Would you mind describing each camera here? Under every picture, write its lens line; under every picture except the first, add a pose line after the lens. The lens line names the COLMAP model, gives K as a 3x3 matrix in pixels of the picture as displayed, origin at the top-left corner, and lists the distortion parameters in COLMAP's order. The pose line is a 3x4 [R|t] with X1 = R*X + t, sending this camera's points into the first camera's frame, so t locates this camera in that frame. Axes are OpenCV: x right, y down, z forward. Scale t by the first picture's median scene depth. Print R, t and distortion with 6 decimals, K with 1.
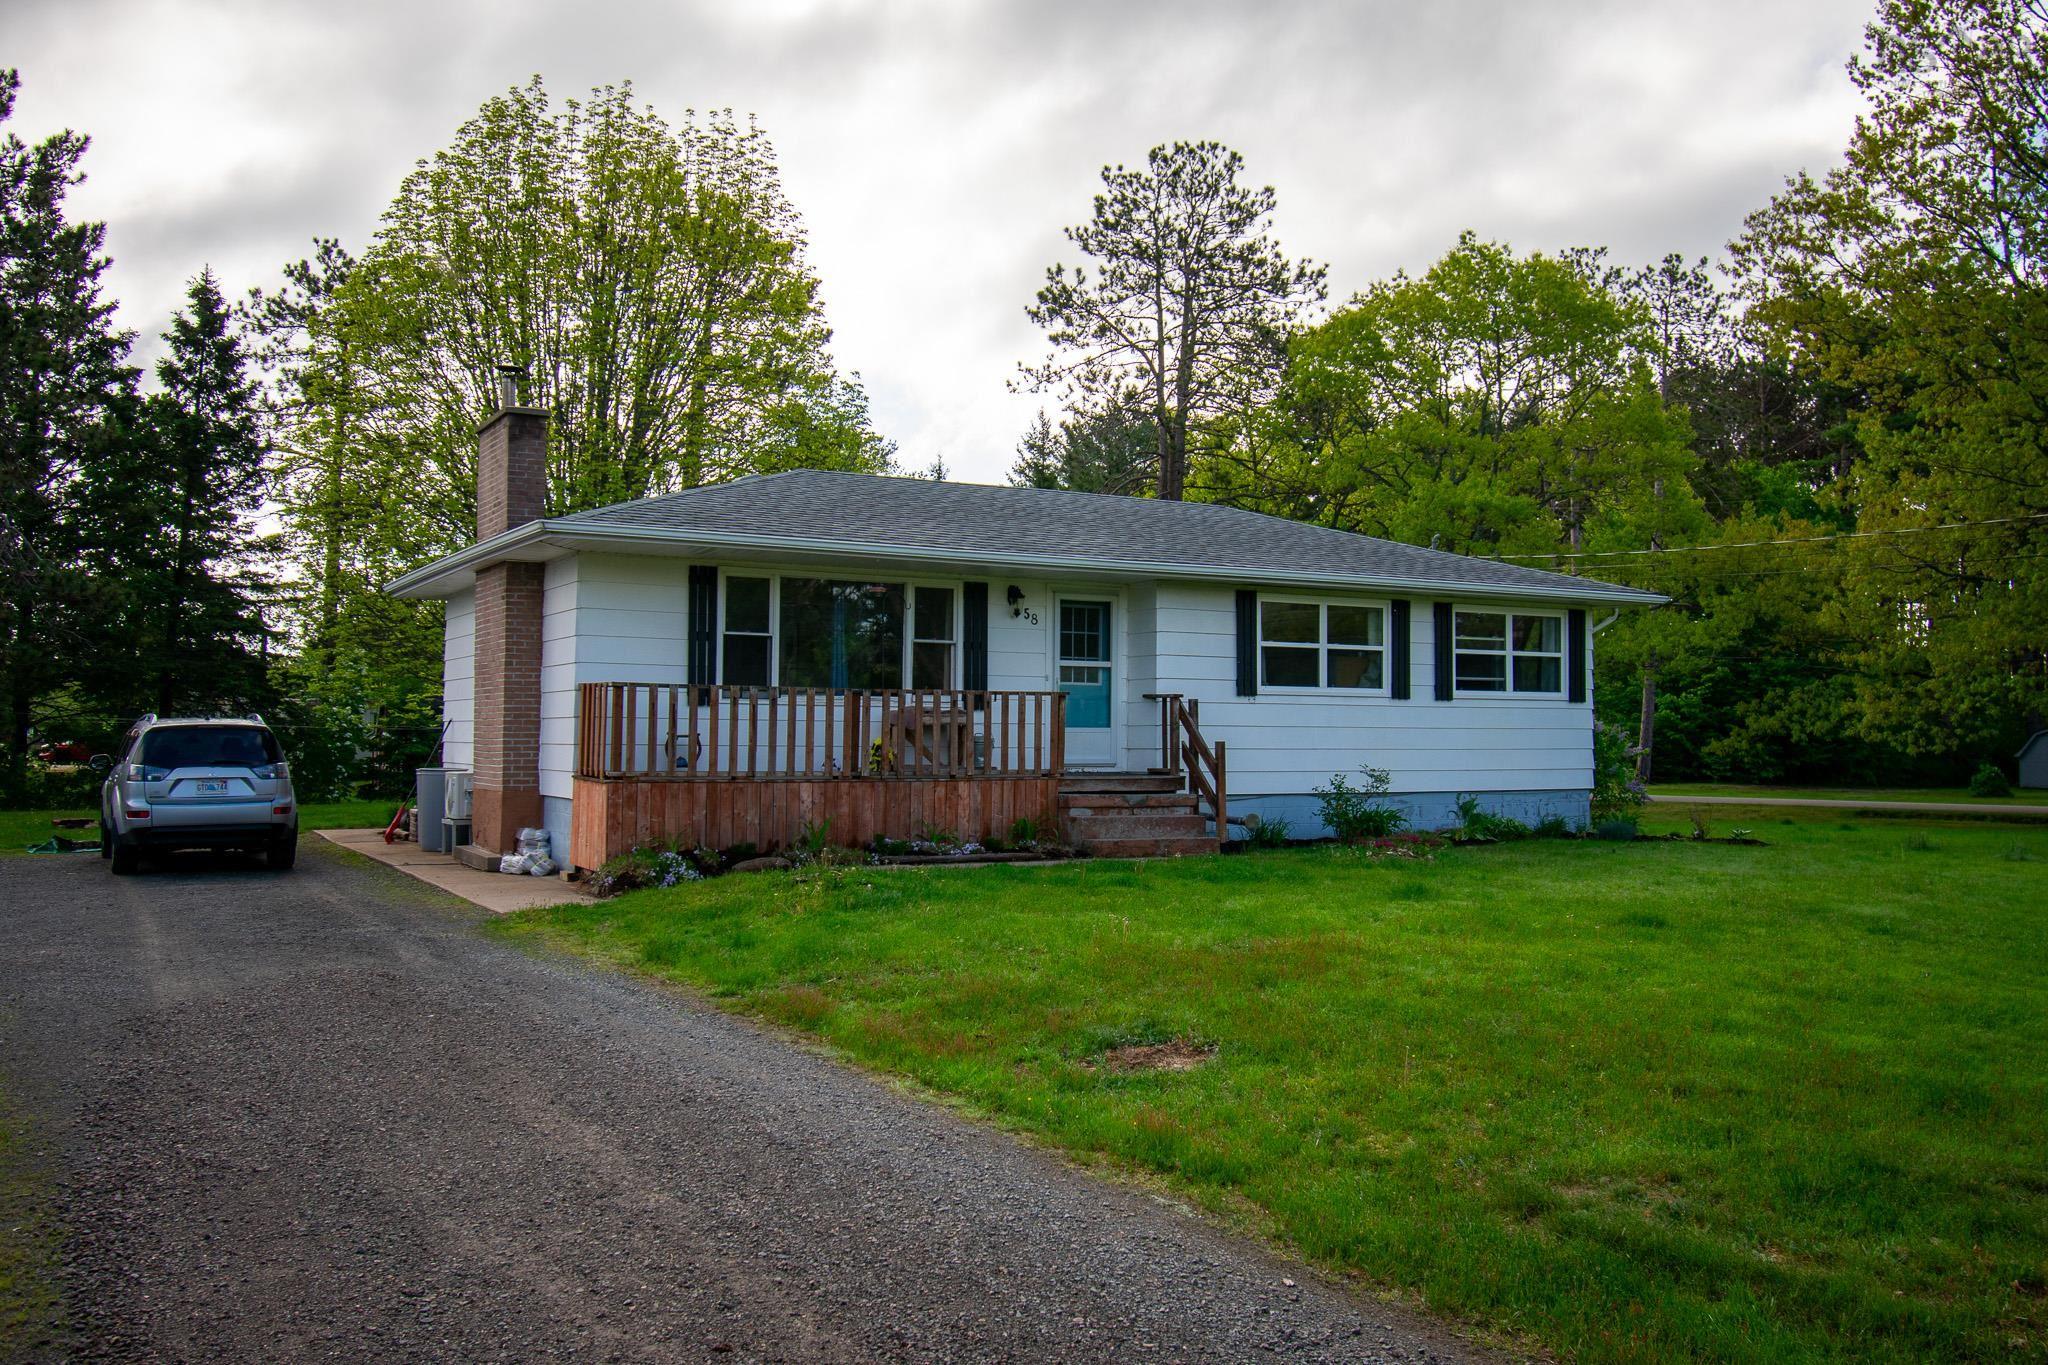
lens RADIAL K [[1669.6, 0, 1024.0], [0, 1669.6, 682.5], [0, 0, 1]] dist [-0.015319, -0.013627]
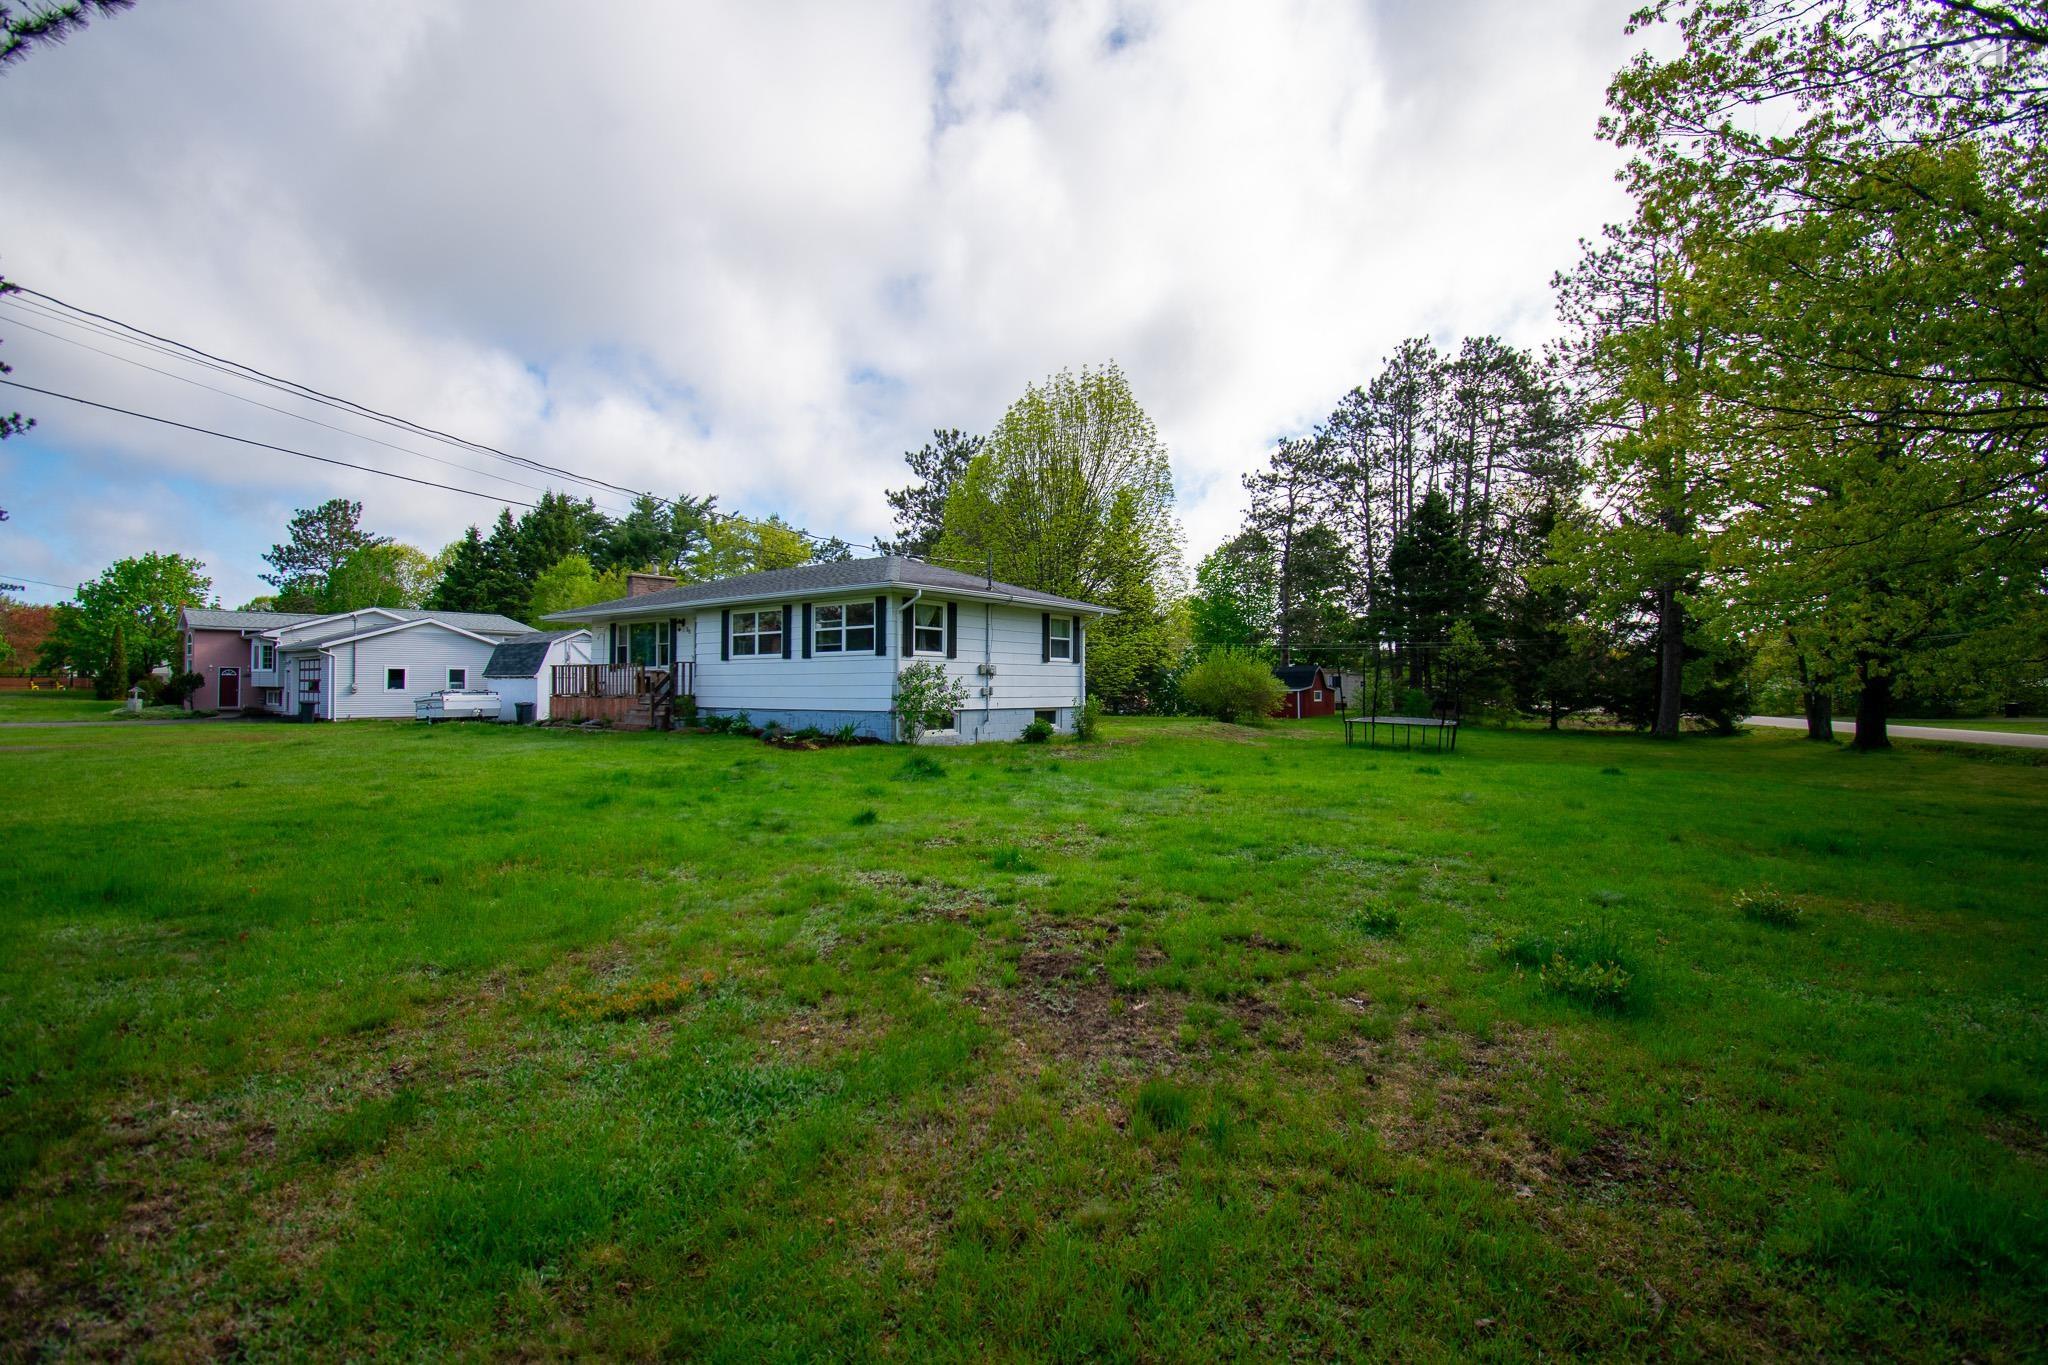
lens RADIAL K [[884.7, 0, 1019.5], [0, 884.7, 674.3], [0, 0, 1]] dist [0.001228, -0.020398]
pose [[0.398273, -0.008995, -0.917223, 1.180907], [0.045560, 0.998912, 0.009987, 0.028215], [0.916135, -0.045766, 0.398250, 0.822127]]
